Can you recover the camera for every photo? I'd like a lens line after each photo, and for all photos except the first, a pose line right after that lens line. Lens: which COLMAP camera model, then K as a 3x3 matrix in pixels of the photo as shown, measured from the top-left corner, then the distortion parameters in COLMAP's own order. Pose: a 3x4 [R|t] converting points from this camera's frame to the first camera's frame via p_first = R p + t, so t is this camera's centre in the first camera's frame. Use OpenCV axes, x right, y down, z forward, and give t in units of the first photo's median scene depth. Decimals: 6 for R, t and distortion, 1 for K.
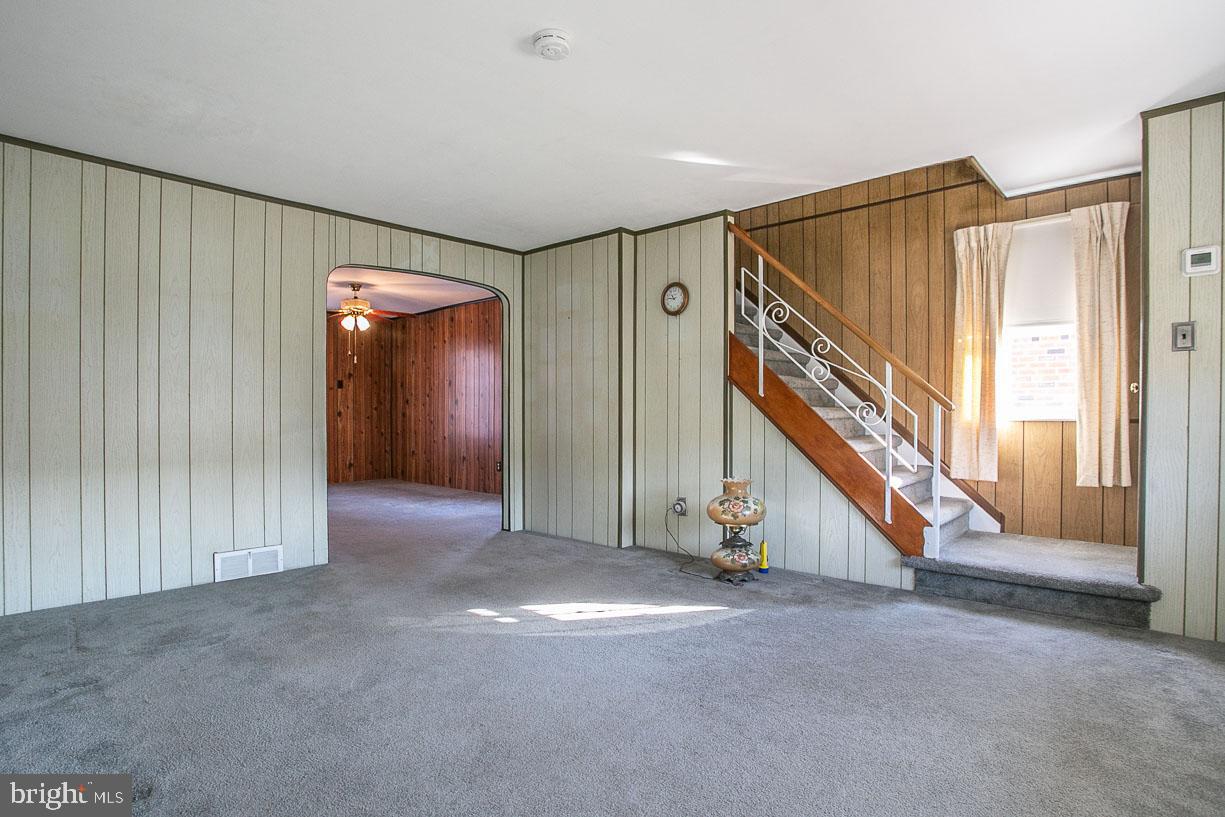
lens RADIAL K [[628.2, 0, 553.8], [0, 628.2, 417.0], [0, 0, 1]] dist [-0.035241, 0.003275]
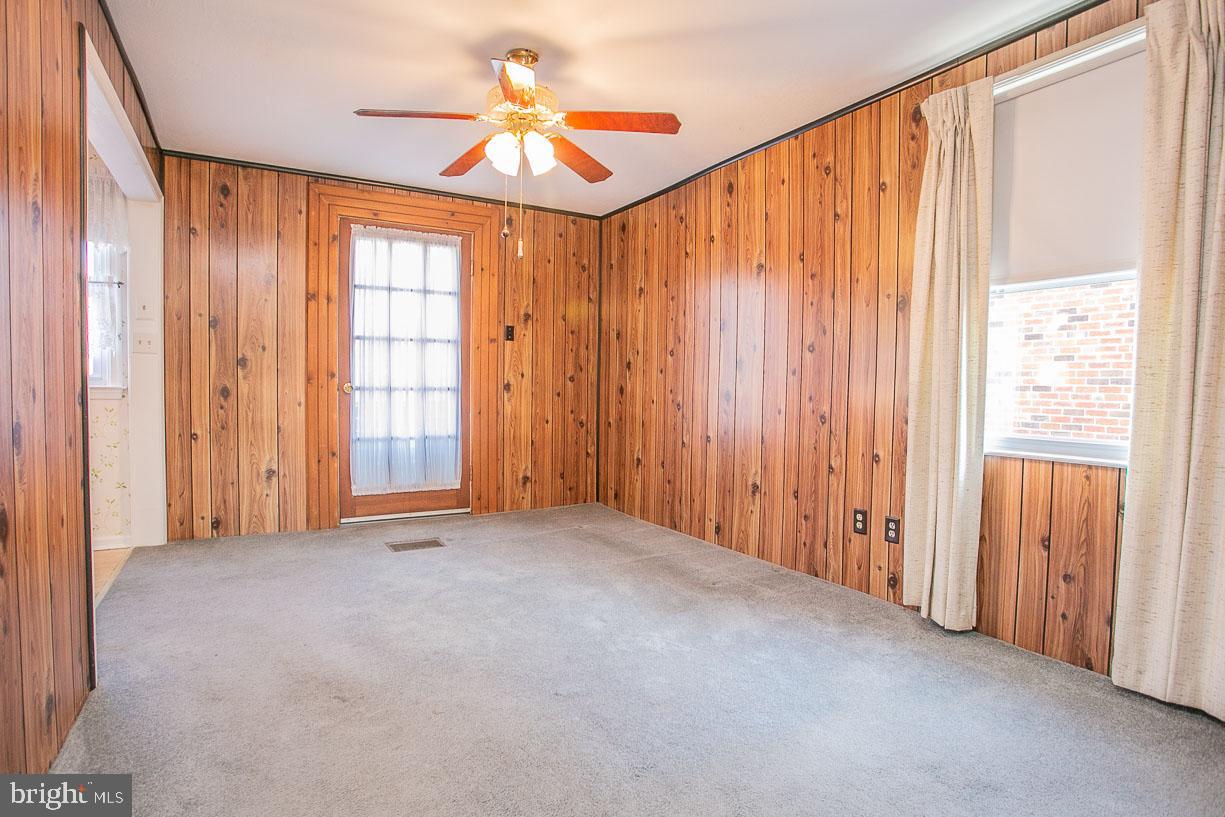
lens RADIAL K [[587.2, 0, 612.1], [0, 587.2, 410.5], [0, 0, 1]] dist [-0.050663, 0.017980]
pose [[0.976747, 0.023532, -0.213098, -0.141953], [-0.017896, 0.999438, 0.028341, -0.000414], [0.213645, -0.023868, 0.976620, 0.514639]]
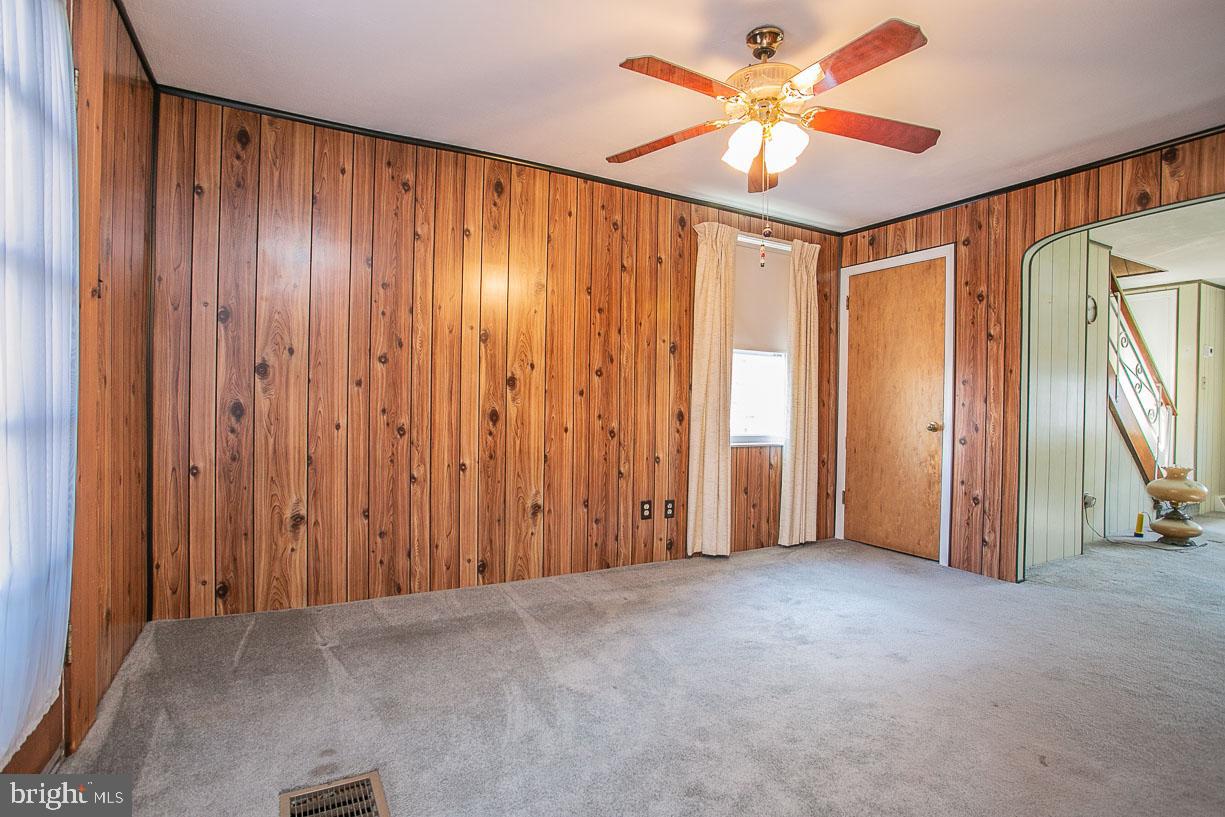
lens RADIAL K [[587.2, 0, 615.6], [0, 587.2, 412.8], [0, 0, 1]] dist [-0.050663, 0.017980]
pose [[0.296408, -0.005546, 0.955045, -0.480803], [-0.004710, 0.999962, 0.007269, -0.005418], [-0.955050, -0.006653, 0.296370, 0.749225]]
